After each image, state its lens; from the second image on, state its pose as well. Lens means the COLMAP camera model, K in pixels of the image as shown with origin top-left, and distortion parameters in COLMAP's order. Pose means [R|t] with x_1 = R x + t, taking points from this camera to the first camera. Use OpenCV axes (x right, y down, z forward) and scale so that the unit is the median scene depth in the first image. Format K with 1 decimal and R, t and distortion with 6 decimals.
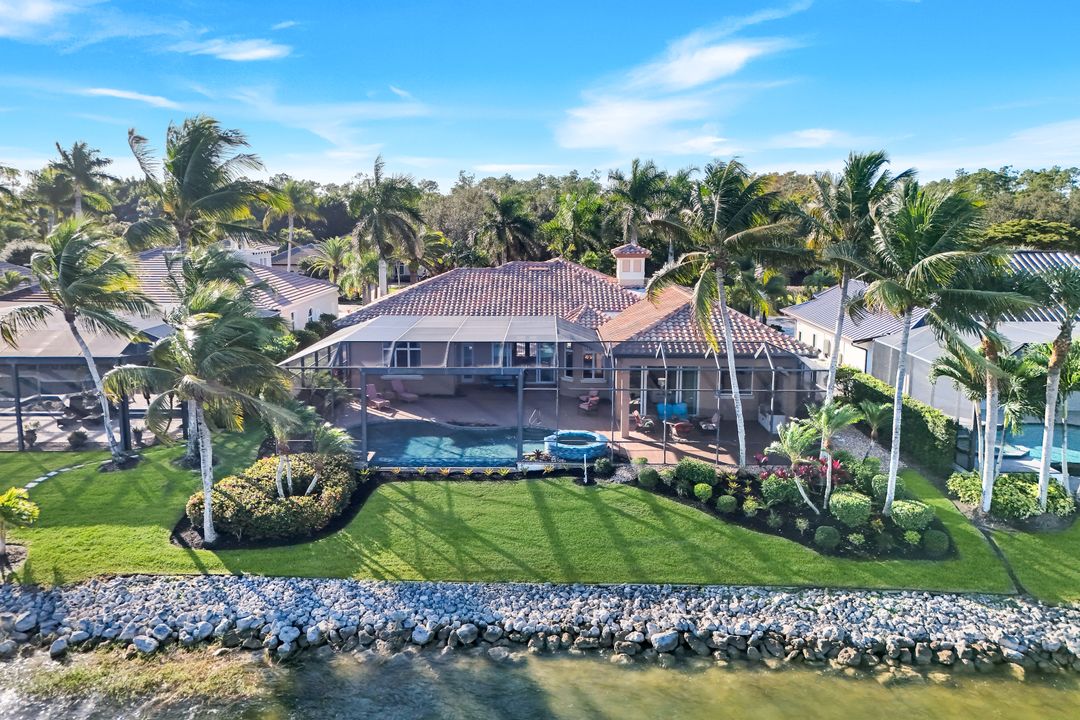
lens RADIAL K [[848.2, 0, 540.0], [0, 848.2, 360.0], [0, 0, 1]] dist [0.064601, -0.011254]
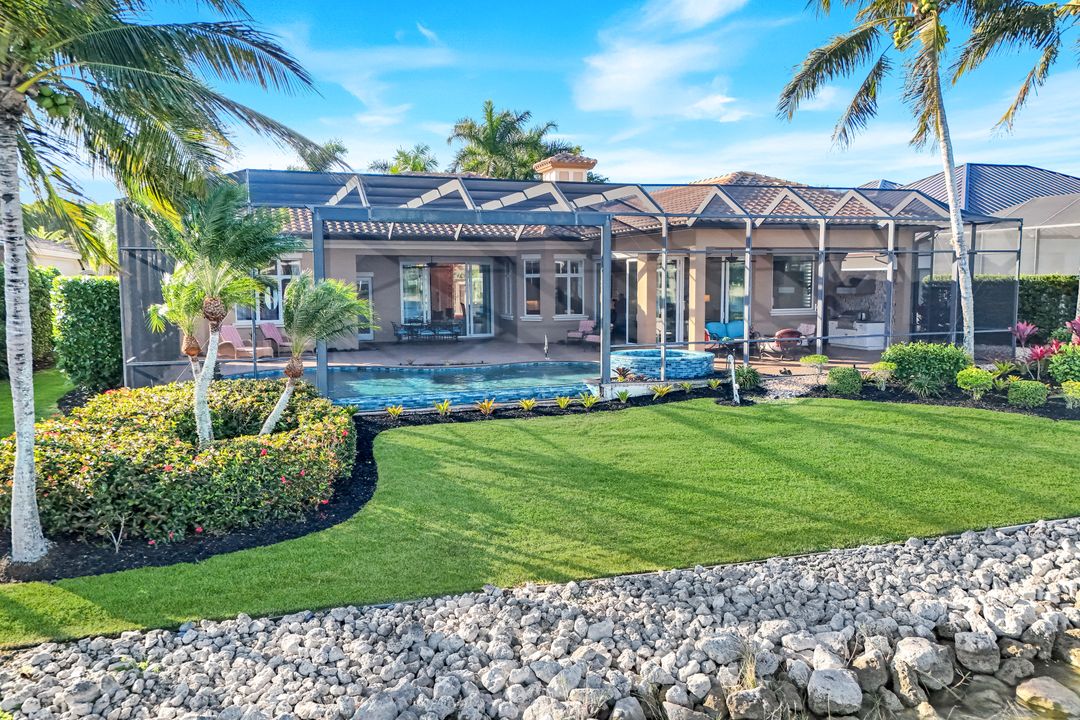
lens RADIAL K [[848.2, 0, 540.0], [0, 848.2, 360.0], [0, 0, 1]] dist [0.064601, -0.011254]
pose [[0.934156, -0.043276, 0.354231, -0.327701], [0.078036, 0.993369, -0.084432, 0.185047], [-0.348229, 0.106515, 0.931338, 0.615262]]
